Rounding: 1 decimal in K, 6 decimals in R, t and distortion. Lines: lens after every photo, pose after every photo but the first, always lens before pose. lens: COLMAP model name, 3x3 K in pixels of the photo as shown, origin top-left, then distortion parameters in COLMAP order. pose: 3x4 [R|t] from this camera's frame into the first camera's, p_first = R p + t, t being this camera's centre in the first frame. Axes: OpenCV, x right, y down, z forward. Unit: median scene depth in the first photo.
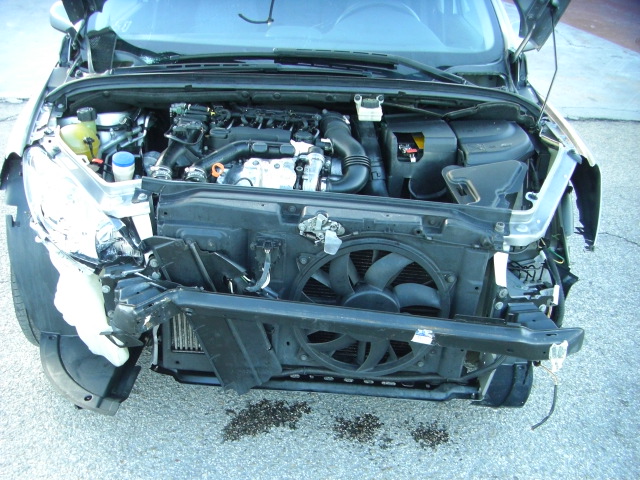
lens RADIAL K [[715.8, 0, 291.7], [0, 715.8, 322.4], [0, 0, 1]] dist [-0.179532, 0.080821]
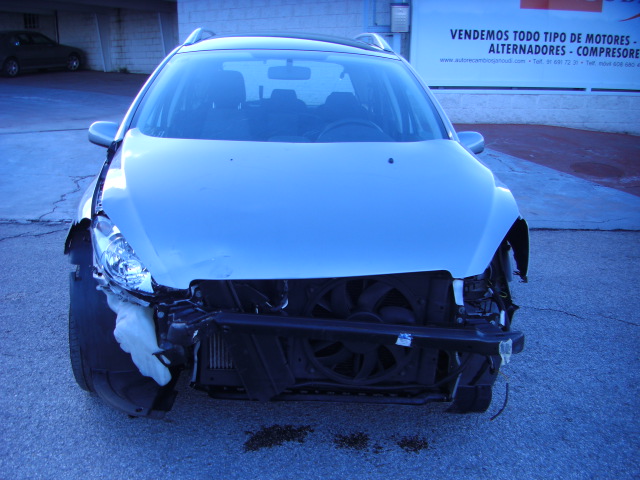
lens RADIAL K [[715.8, 0, 291.7], [0, 715.8, 322.4], [0, 0, 1]] dist [-0.179532, 0.080821]
pose [[0.998540, -0.020954, 0.049782, -0.078139], [0.030525, 0.979309, -0.200057, 0.210466], [-0.044560, 0.201284, 0.978519, -0.260036]]
